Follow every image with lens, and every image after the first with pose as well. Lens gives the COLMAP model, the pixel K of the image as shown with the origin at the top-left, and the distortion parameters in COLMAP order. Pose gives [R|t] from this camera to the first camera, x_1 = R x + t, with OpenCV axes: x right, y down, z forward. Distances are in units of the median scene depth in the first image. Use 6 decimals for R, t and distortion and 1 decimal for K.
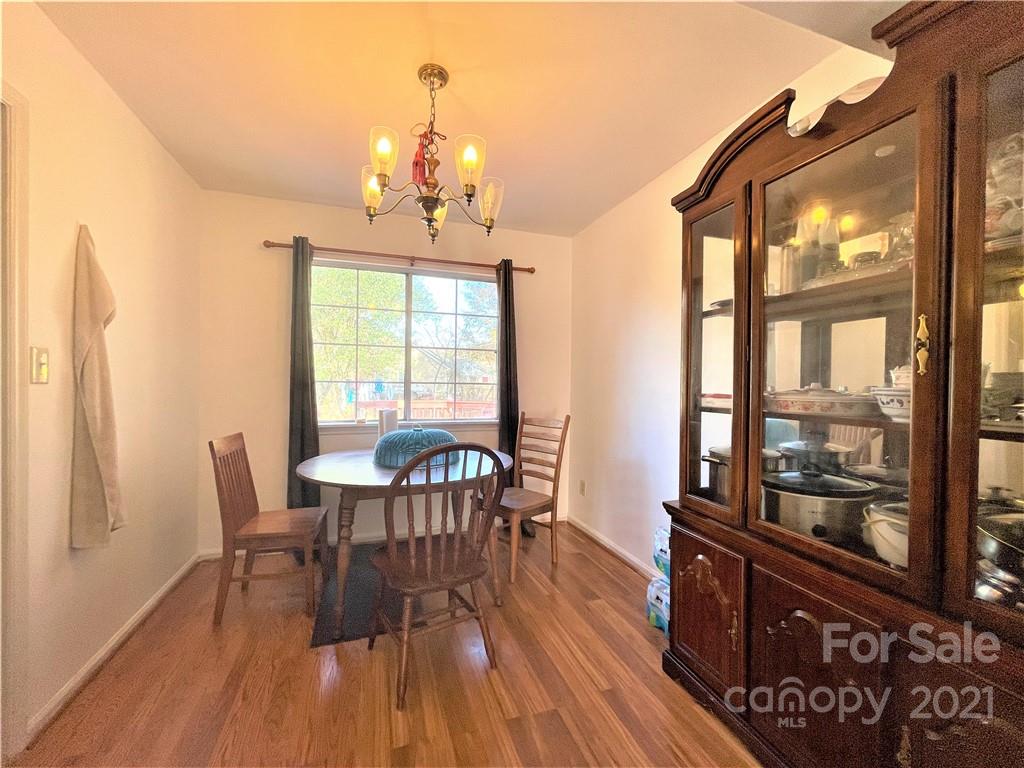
lens RADIAL K [[417.1, 0, 511.0], [0, 417.1, 385.5], [0, 0, 1]] dist [0.000498, 0.000825]
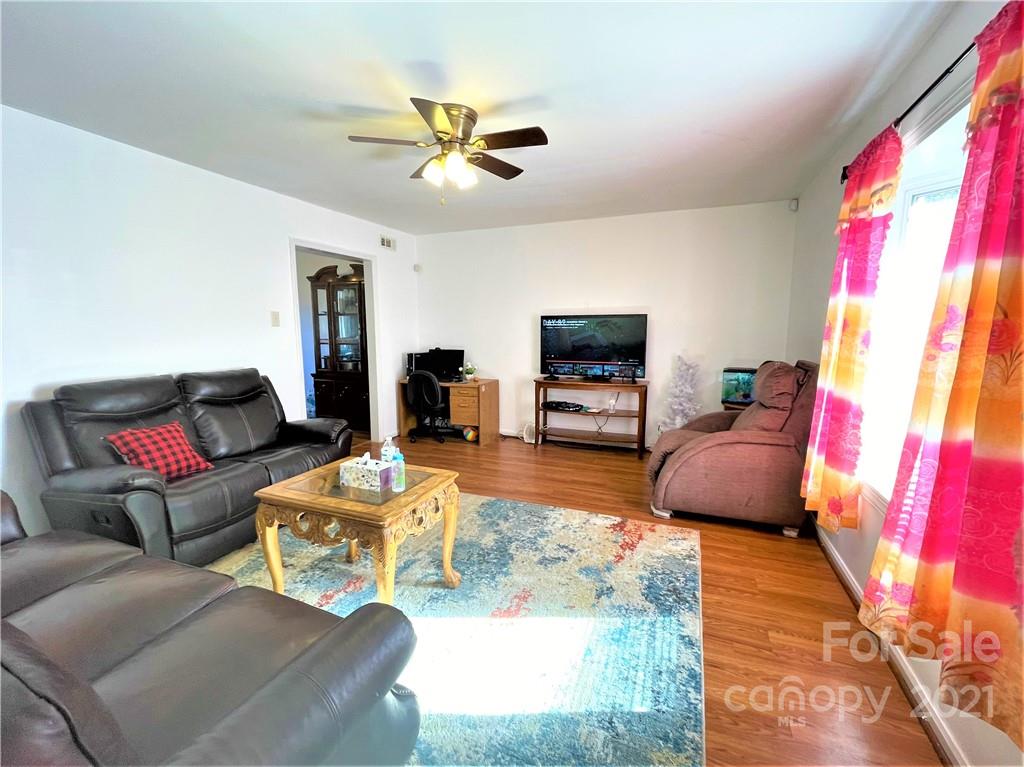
lens RADIAL K [[417.1, 0, 511.0], [0, 417.1, 385.0], [0, 0, 1]] dist [0.000498, 0.000825]
pose [[0.643822, -0.106882, 0.757674, -1.099866], [0.010381, 0.991325, 0.131022, -0.033216], [-0.765105, -0.076490, 0.639347, -2.272077]]
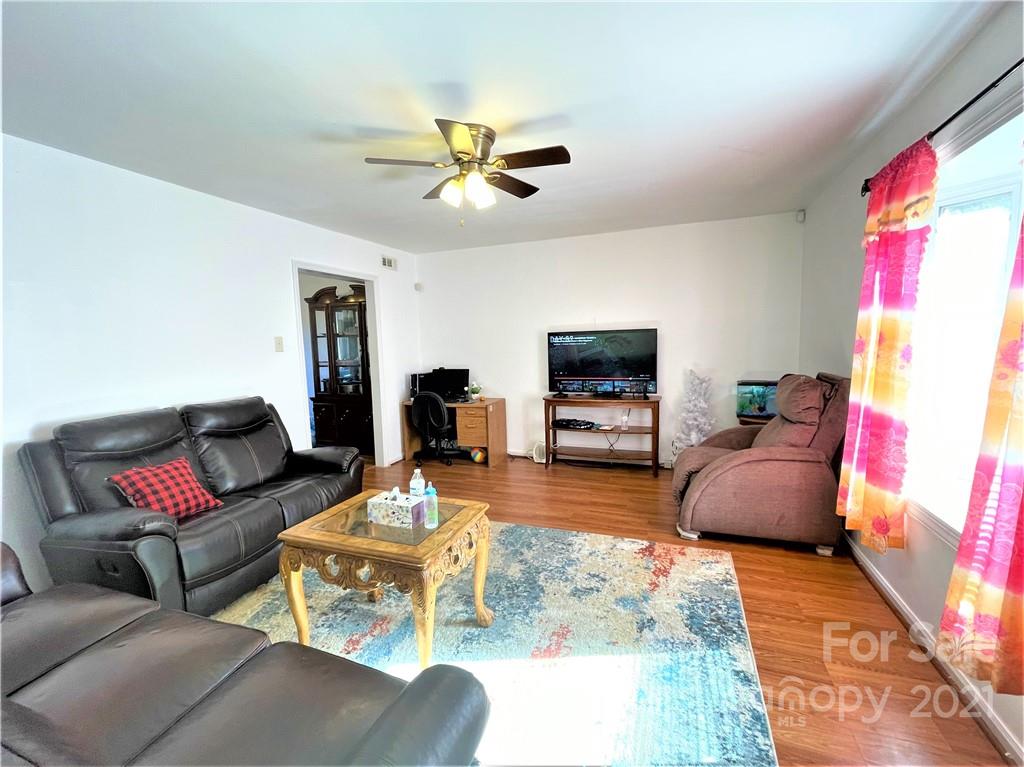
lens RADIAL K [[422.4, 0, 513.3], [0, 422.4, 387.9], [0, 0, 1]] dist [0.001557, 0.000399]
pose [[0.625618, -0.103814, 0.773191, -1.132080], [0.036886, 0.993934, 0.103607, -0.057836], [-0.779257, -0.036299, 0.625652, -2.184830]]
